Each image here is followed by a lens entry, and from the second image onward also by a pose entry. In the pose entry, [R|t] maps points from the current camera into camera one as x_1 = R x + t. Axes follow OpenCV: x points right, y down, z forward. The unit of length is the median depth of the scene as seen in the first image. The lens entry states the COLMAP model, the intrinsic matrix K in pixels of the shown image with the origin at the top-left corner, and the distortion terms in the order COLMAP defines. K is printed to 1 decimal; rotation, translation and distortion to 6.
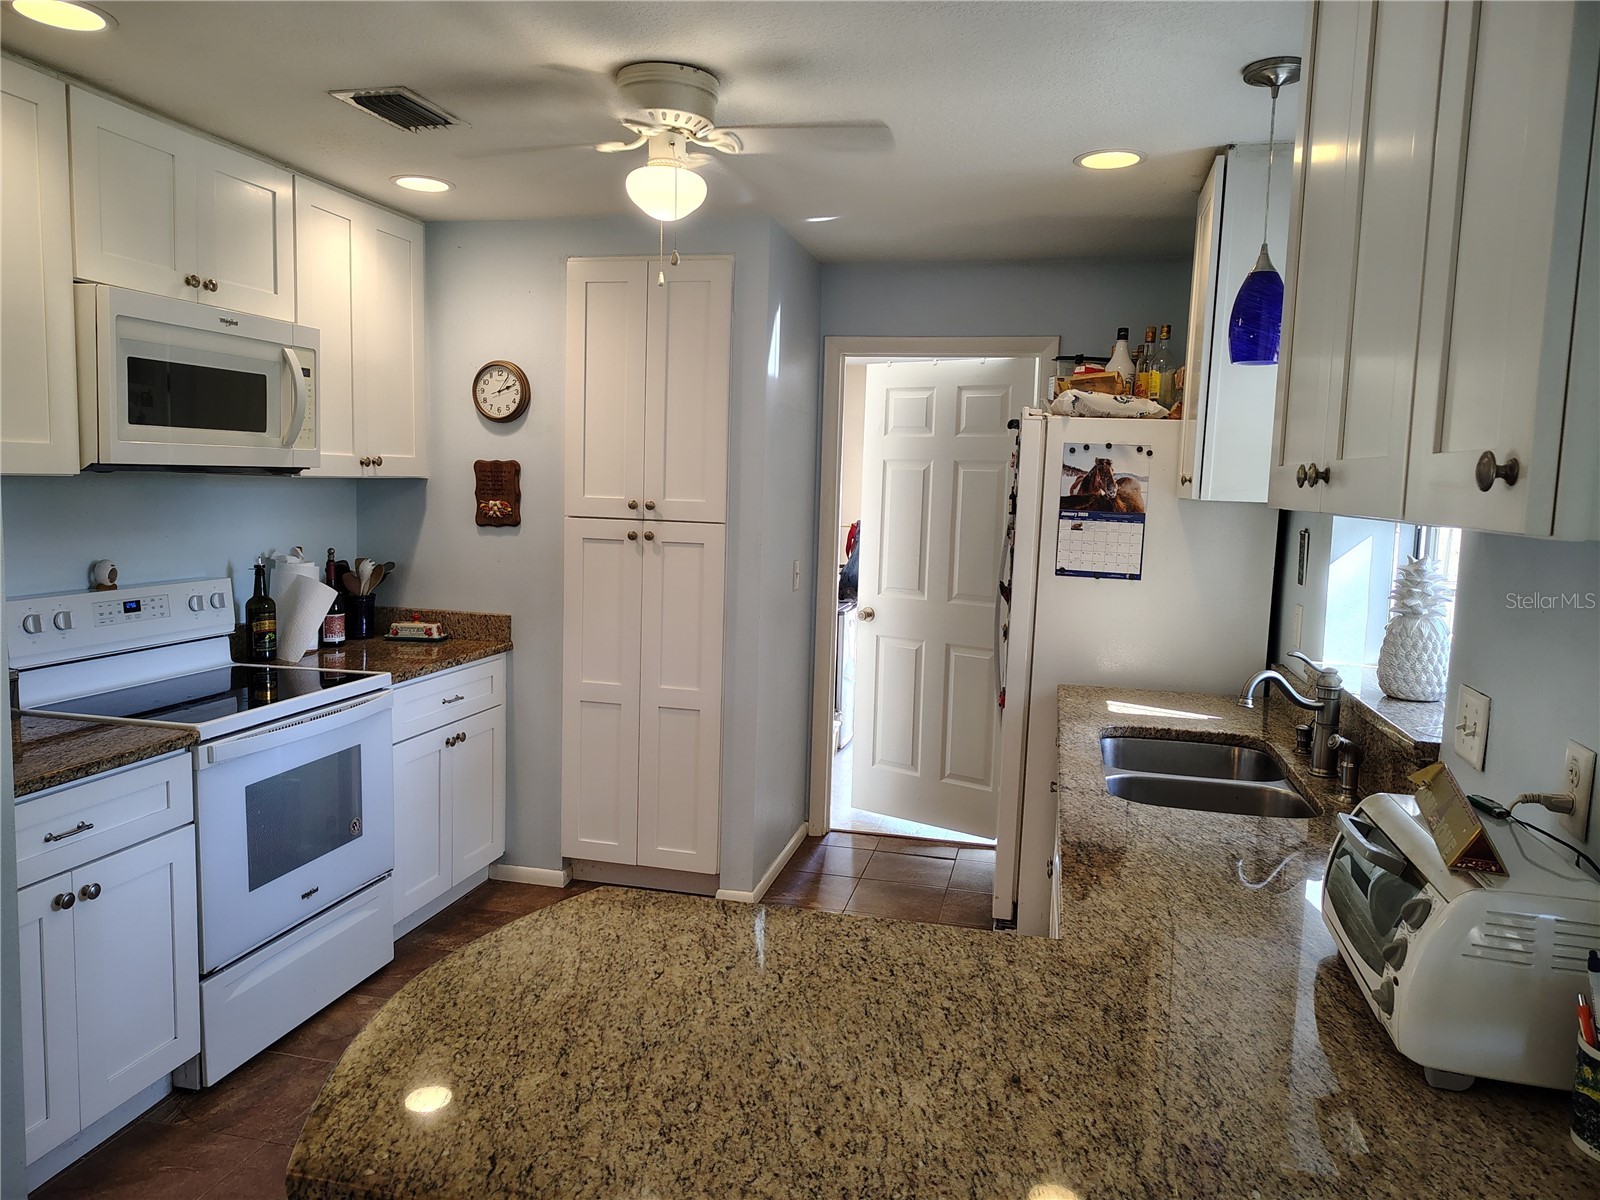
lens RADIAL K [[1095.7, 0, 805.2], [0, 1095.7, 599.4], [0, 0, 1]] dist [0.055883, -0.073543]
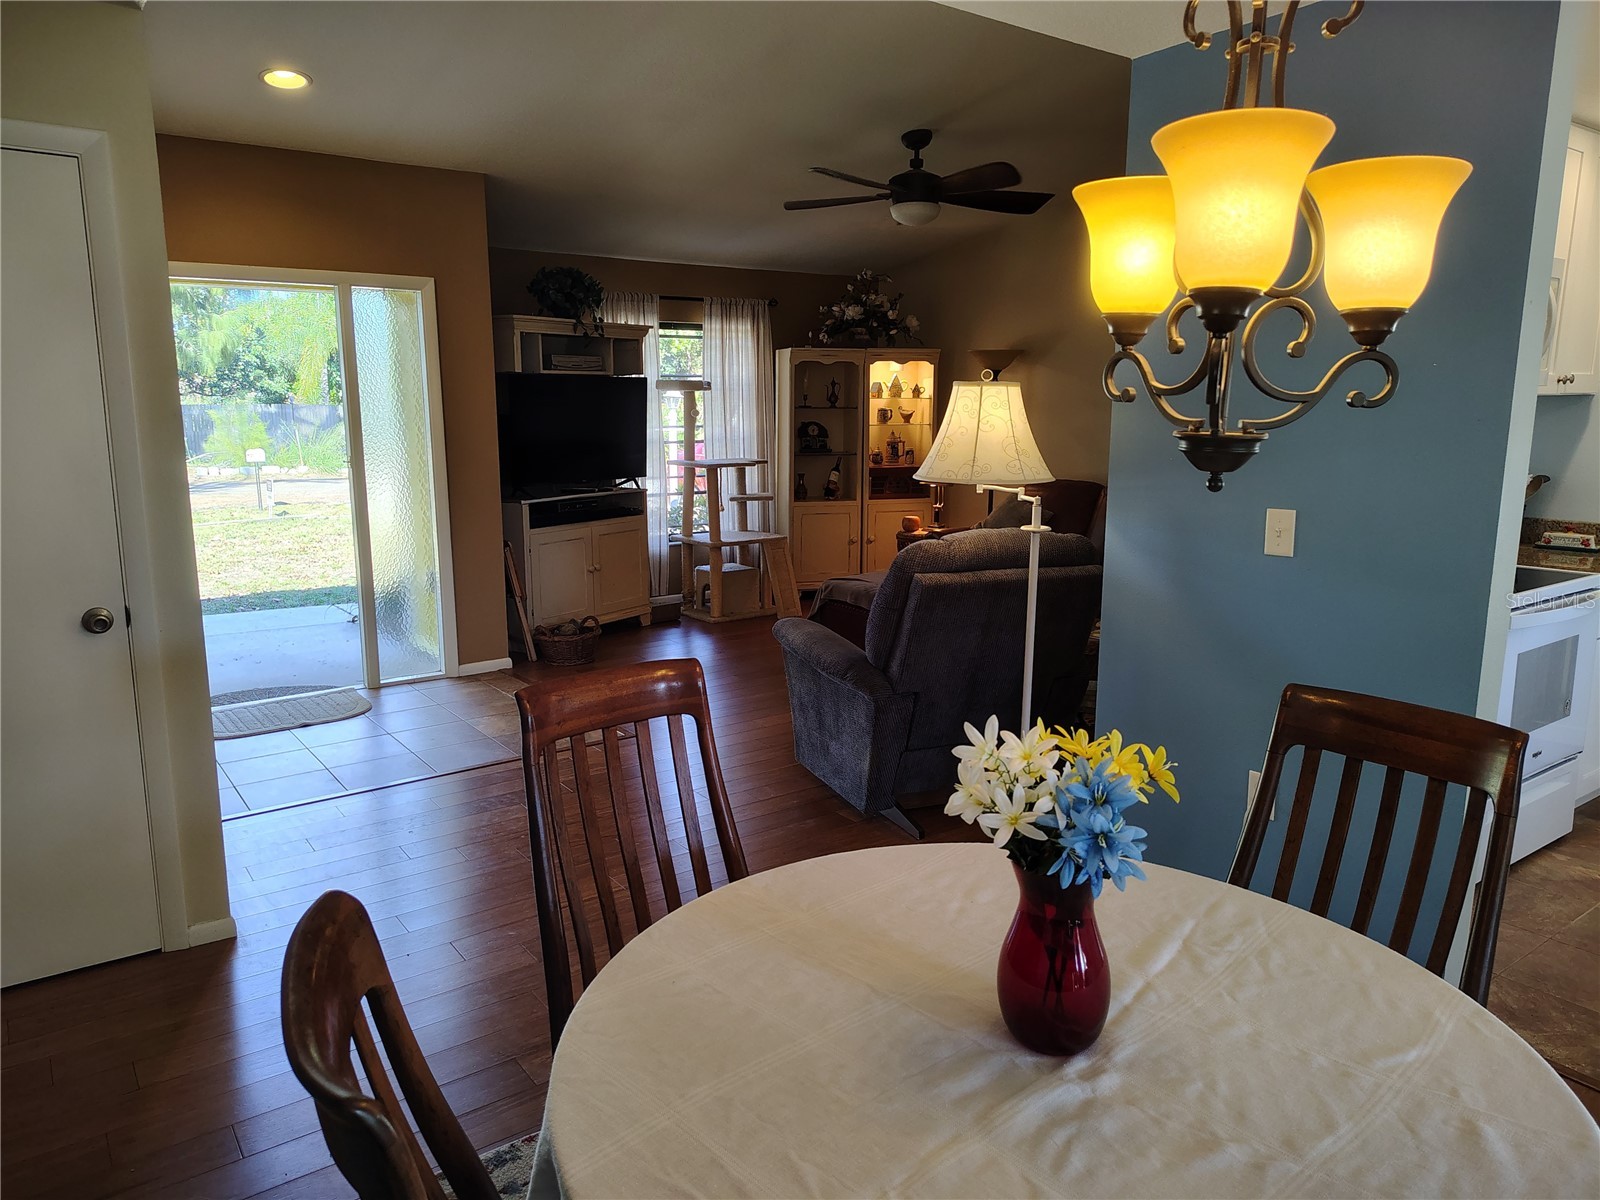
lens RADIAL K [[1095.7, 0, 805.2], [0, 1095.7, 599.4], [0, 0, 1]] dist [0.055883, -0.073543]
pose [[0.762700, 0.089033, -0.640595, -0.228673], [-0.052045, 0.995716, 0.076424, 0.041579], [0.644655, -0.024949, 0.764066, -0.283163]]
